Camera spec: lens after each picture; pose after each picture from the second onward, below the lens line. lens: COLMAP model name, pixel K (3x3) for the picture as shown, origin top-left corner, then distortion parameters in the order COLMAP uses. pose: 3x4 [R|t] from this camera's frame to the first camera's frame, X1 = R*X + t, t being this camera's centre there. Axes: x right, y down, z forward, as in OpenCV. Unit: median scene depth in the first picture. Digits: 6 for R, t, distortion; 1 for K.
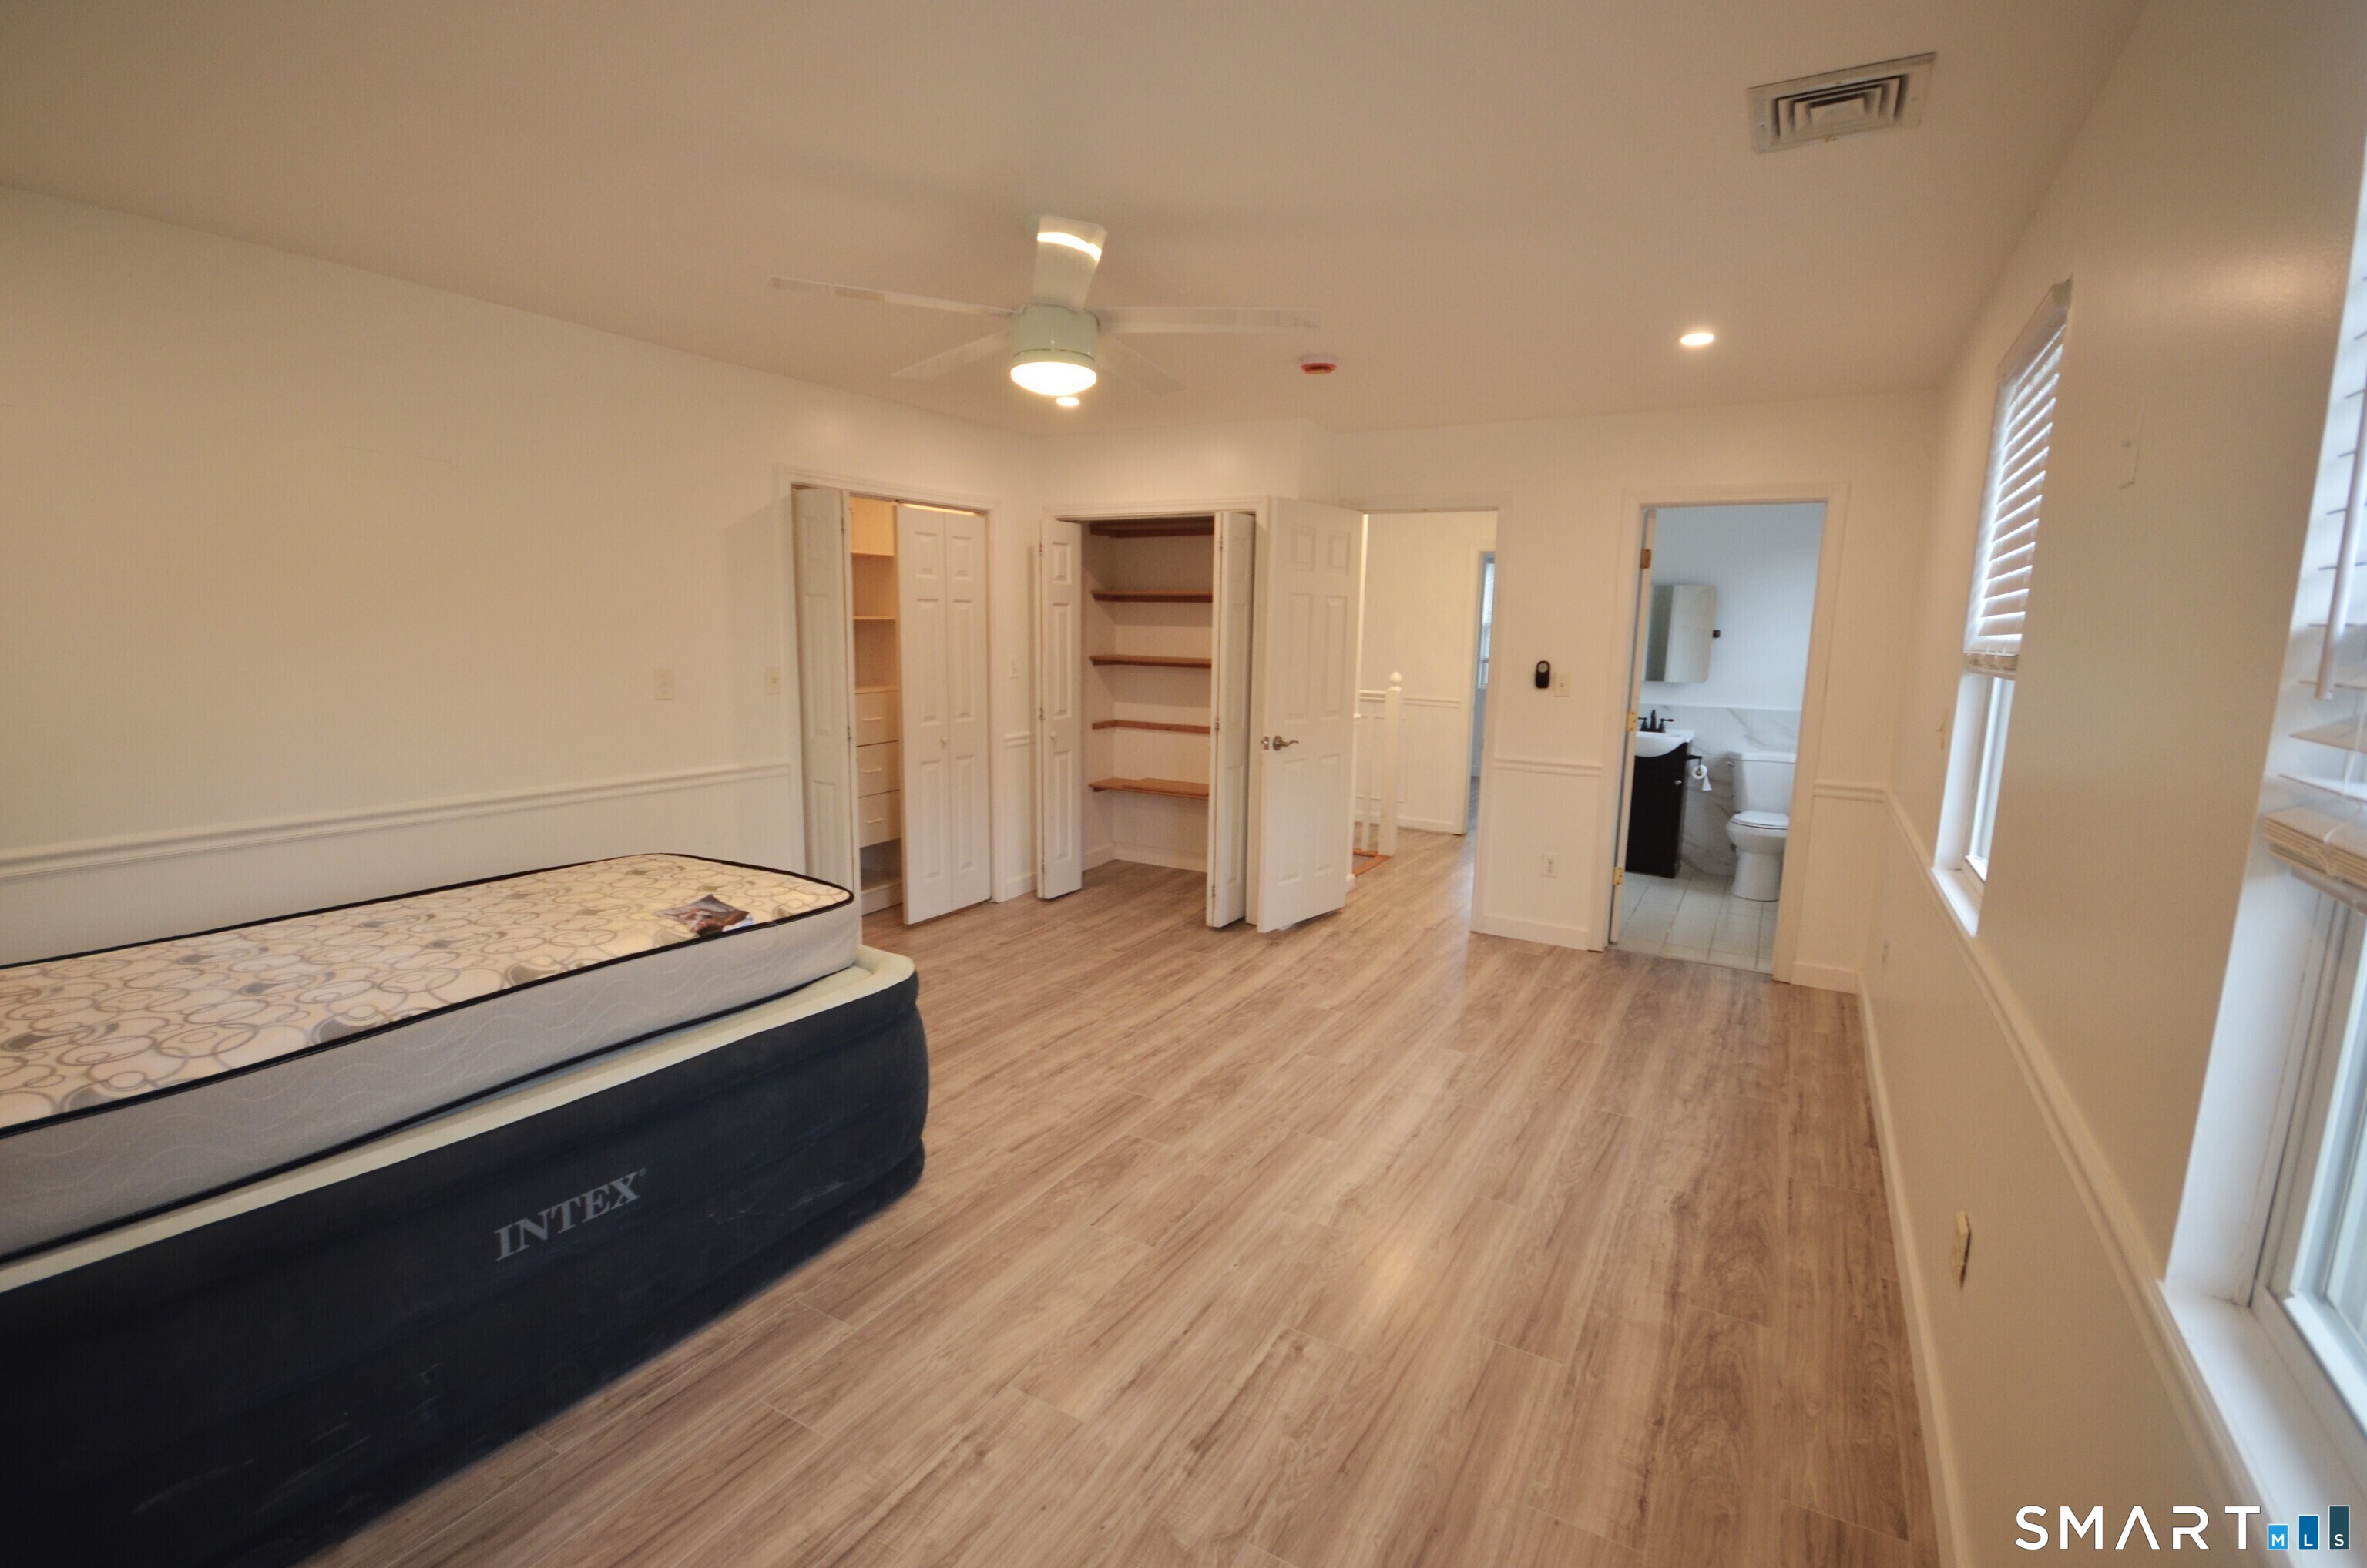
lens RADIAL K [[1071.0, 0, 1187.3], [0, 1071.0, 795.3], [0, 0, 1]] dist [0.005040, -0.009148]
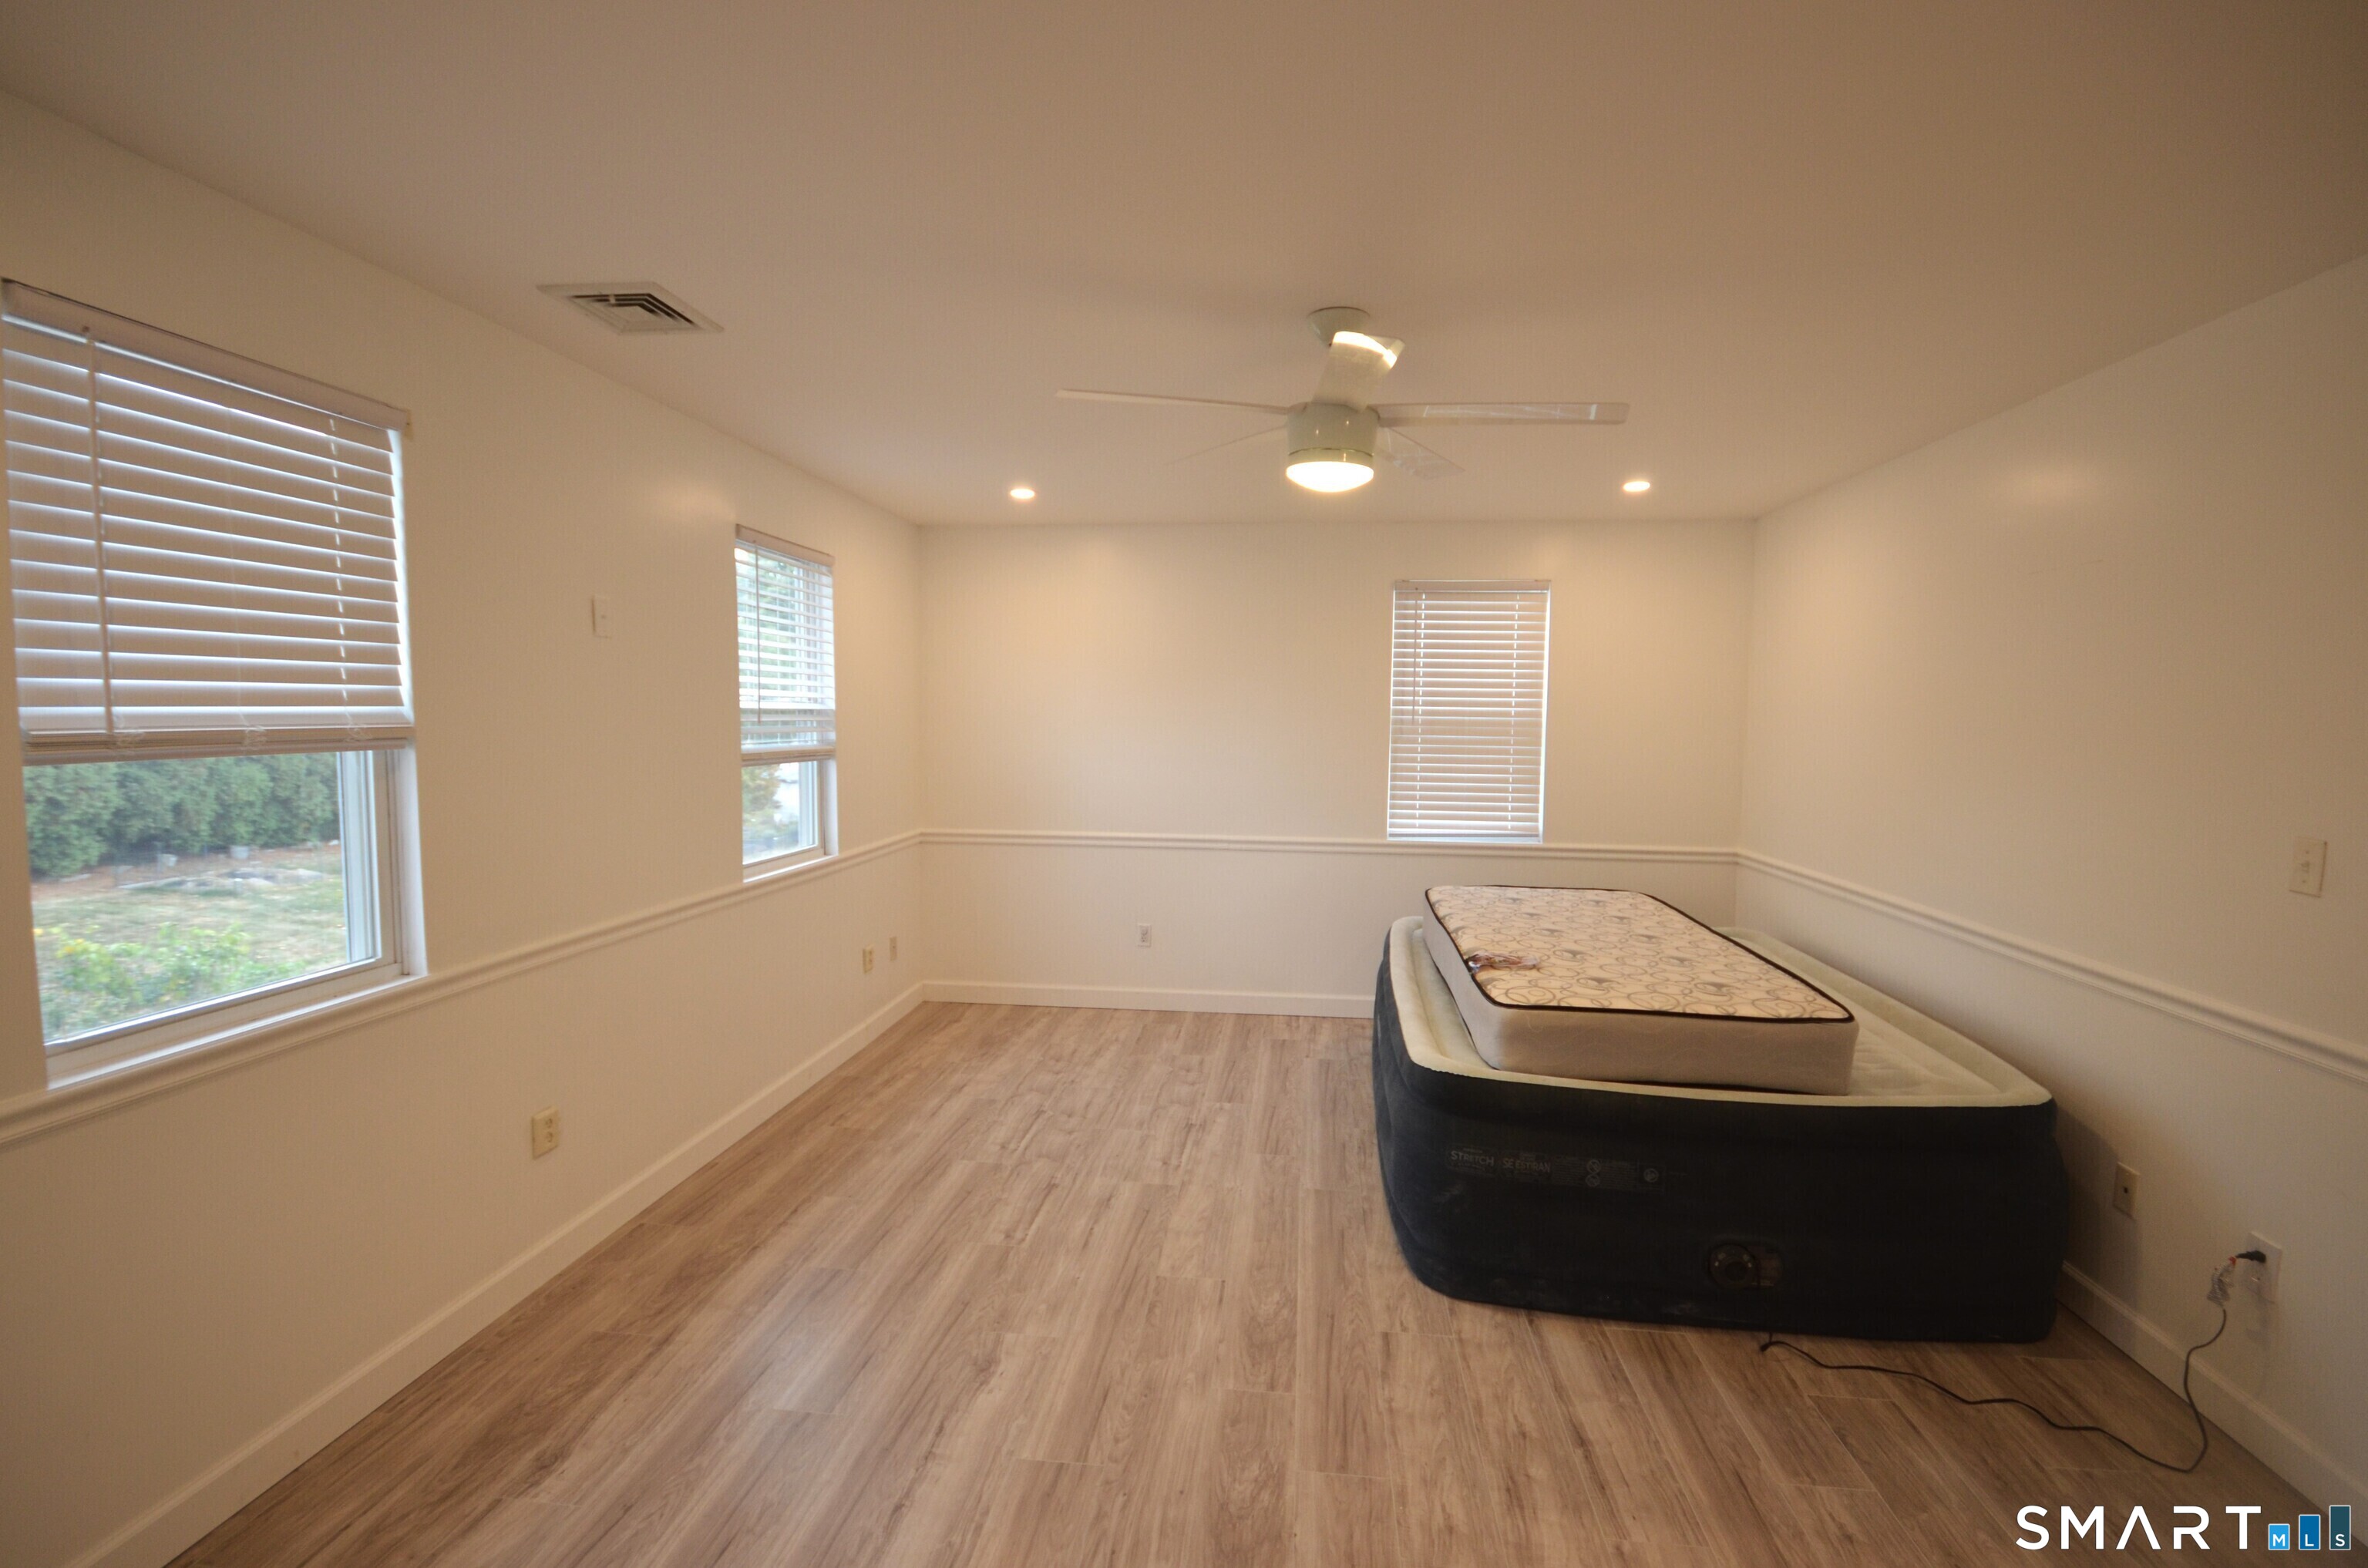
lens RADIAL K [[1071.5, 0, 1195.8], [0, 1071.5, 785.7], [0, 0, 1]] dist [0.005040, -0.009148]
pose [[-0.916037, -0.005875, -0.401051, 0.323119], [-0.094435, 0.974943, 0.201415, -0.256114], [0.389818, 0.222377, -0.893639, 1.615829]]
